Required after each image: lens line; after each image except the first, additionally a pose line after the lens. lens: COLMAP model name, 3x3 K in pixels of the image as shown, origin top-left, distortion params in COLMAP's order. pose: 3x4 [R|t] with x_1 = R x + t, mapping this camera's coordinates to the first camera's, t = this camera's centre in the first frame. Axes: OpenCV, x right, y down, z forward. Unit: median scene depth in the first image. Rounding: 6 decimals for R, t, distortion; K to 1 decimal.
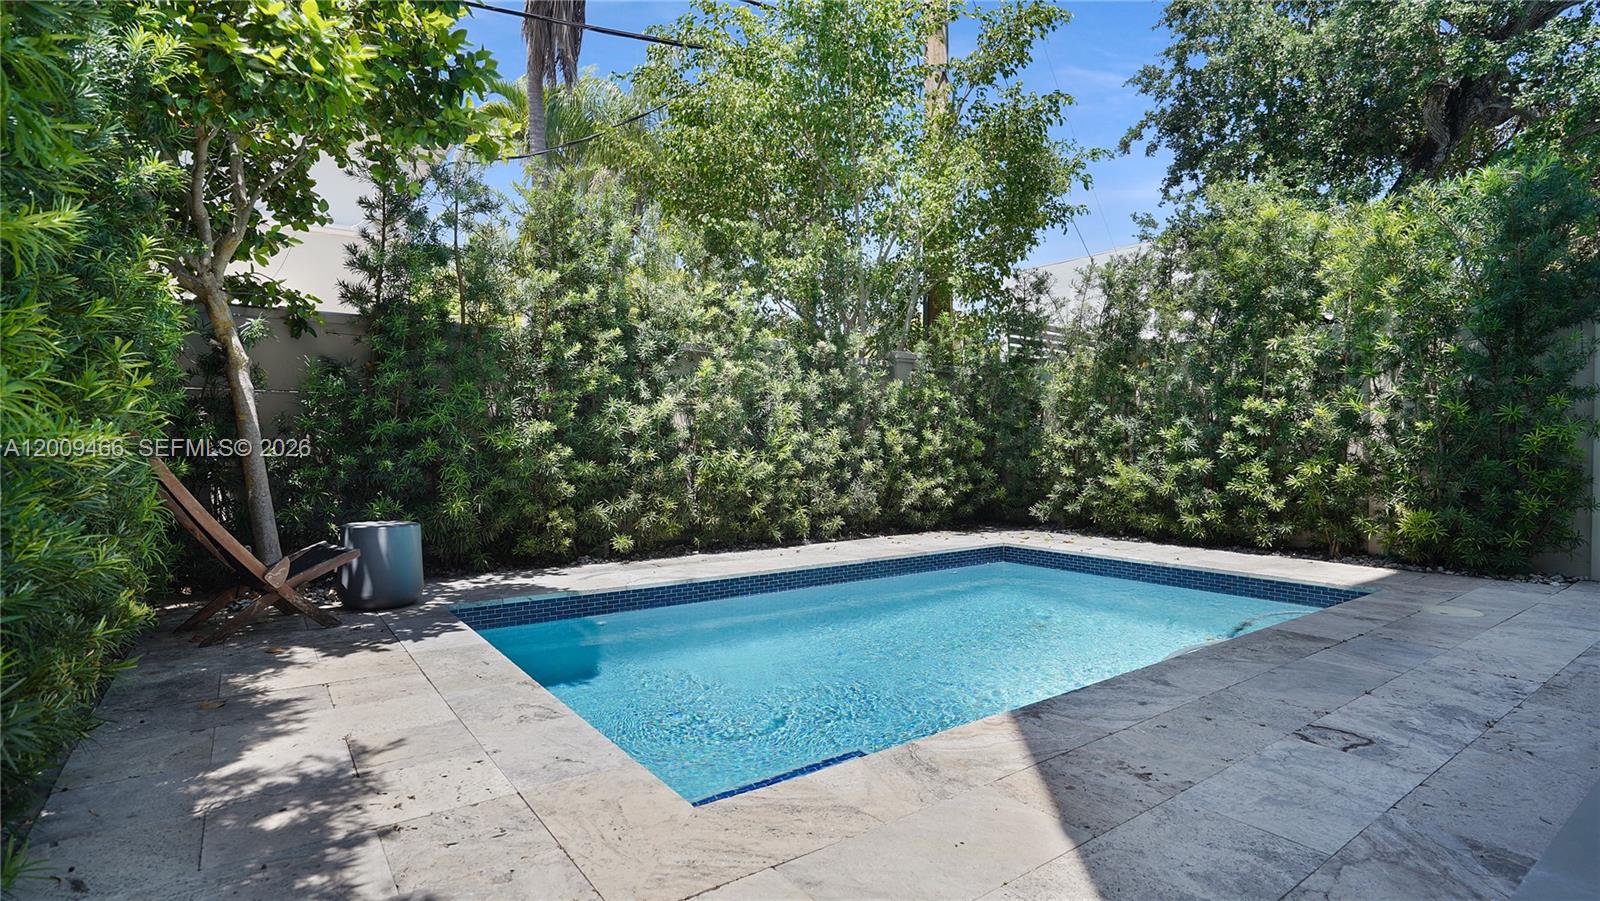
lens RADIAL K [[775.4, 0, 774.9], [0, 775.4, 446.5], [0, 0, 1]] dist [-0.053528, 0.023391]
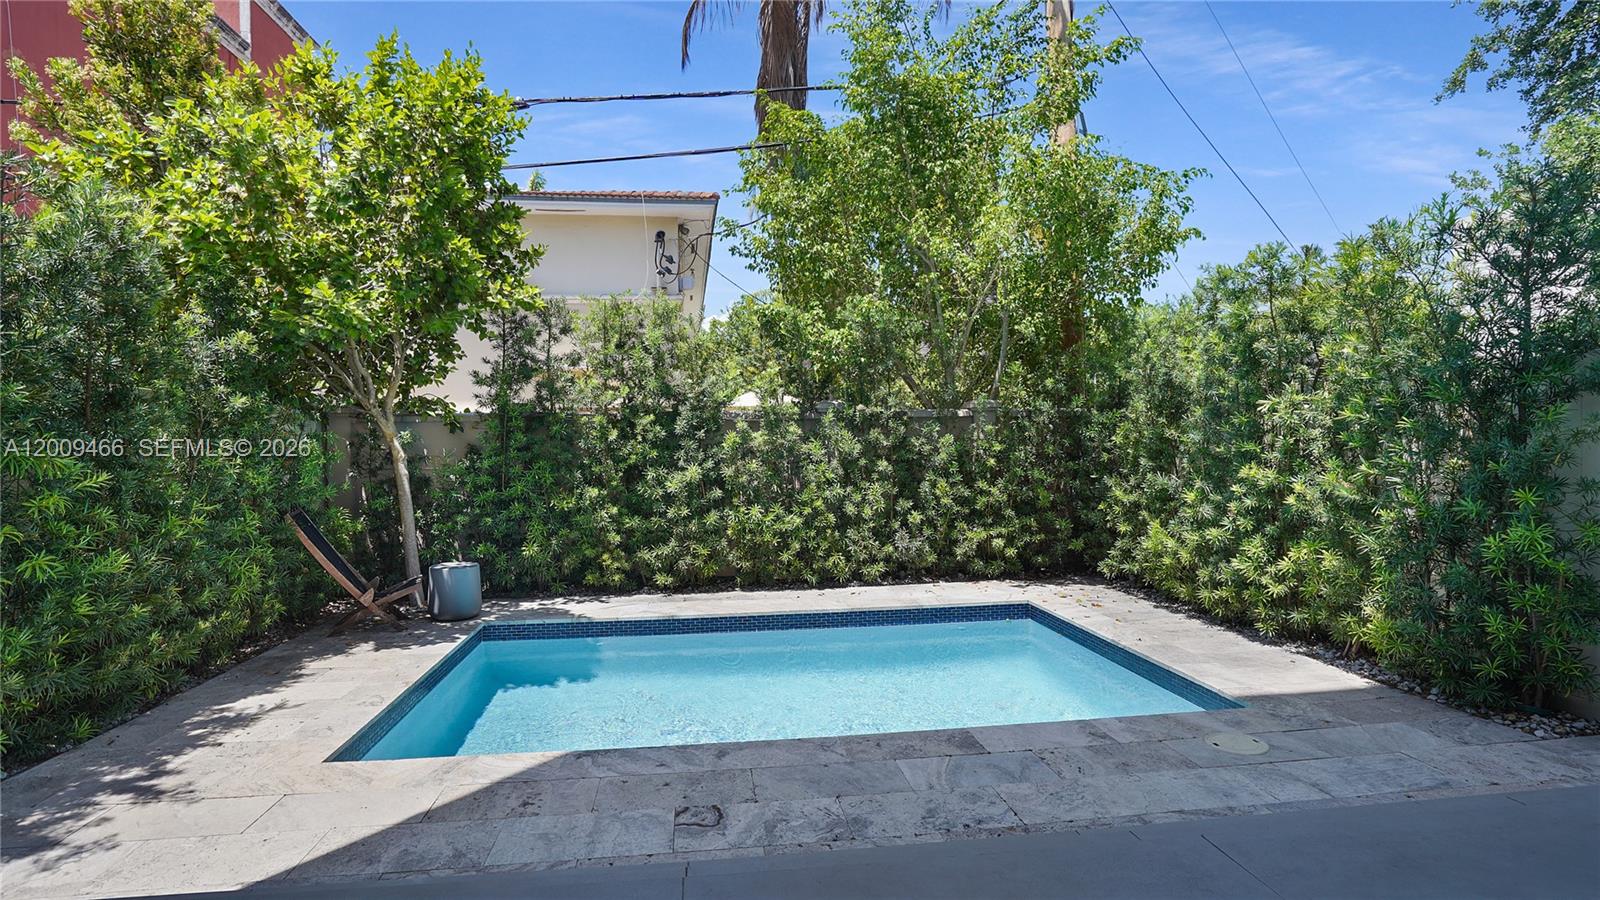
lens RADIAL K [[775.4, 0, 774.9], [0, 775.4, 446.0], [0, 0, 1]] dist [-0.053528, 0.023391]
pose [[0.876661, -0.010718, -0.480989, 0.599397], [0.014399, 0.999888, 0.003963, -0.102359], [0.480893, -0.010400, 0.876717, -0.034658]]
